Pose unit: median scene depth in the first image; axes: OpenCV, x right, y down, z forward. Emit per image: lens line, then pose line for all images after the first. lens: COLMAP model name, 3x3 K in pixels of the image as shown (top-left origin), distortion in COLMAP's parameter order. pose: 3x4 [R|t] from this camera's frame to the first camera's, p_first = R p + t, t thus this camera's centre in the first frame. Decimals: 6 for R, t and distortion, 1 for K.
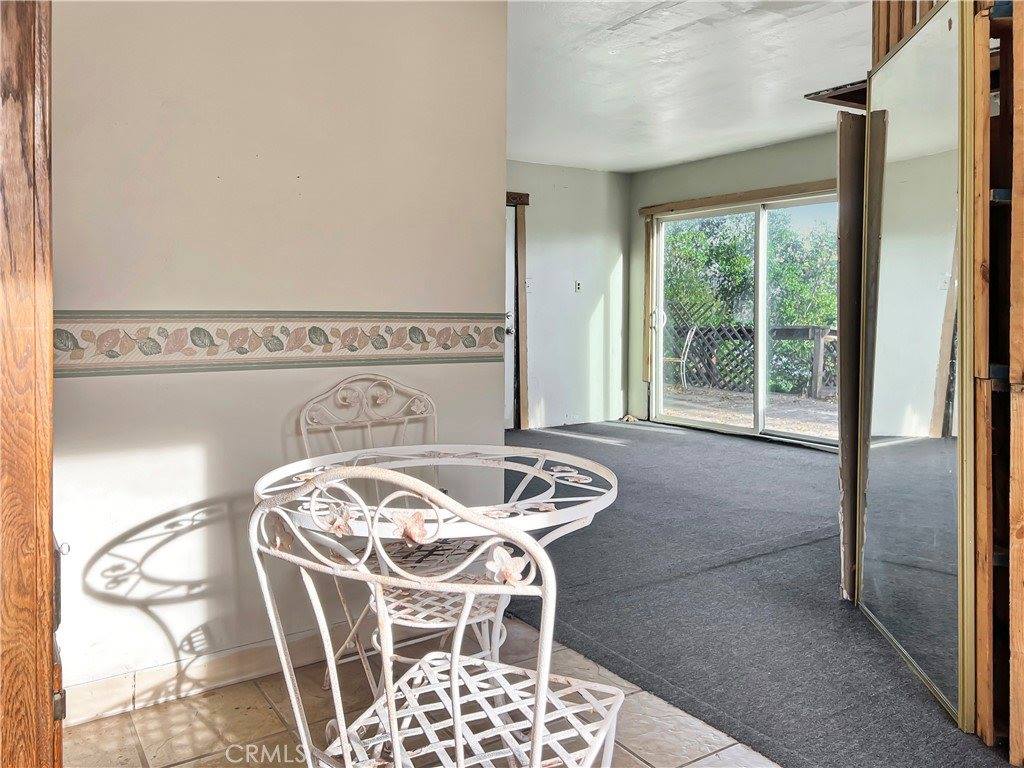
lens RADIAL K [[777.0, 0, 519.3], [0, 777.0, 377.5], [0, 0, 1]] dist [0.025452, -0.010870]
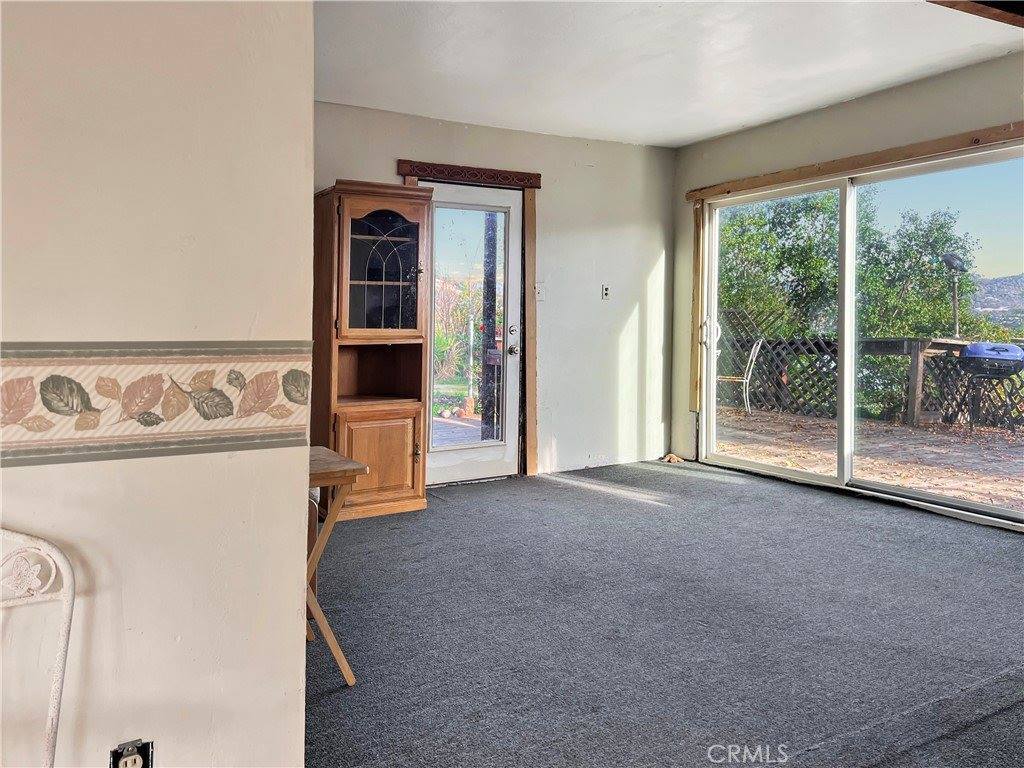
lens RADIAL K [[777.0, 0, 503.4], [0, 777.0, 394.3], [0, 0, 1]] dist [0.025452, -0.010870]
pose [[0.994706, 0.001809, -0.102744, 0.051745], [-0.000855, 0.999956, 0.009327, -0.019625], [0.102757, -0.009190, 0.994664, 0.195364]]
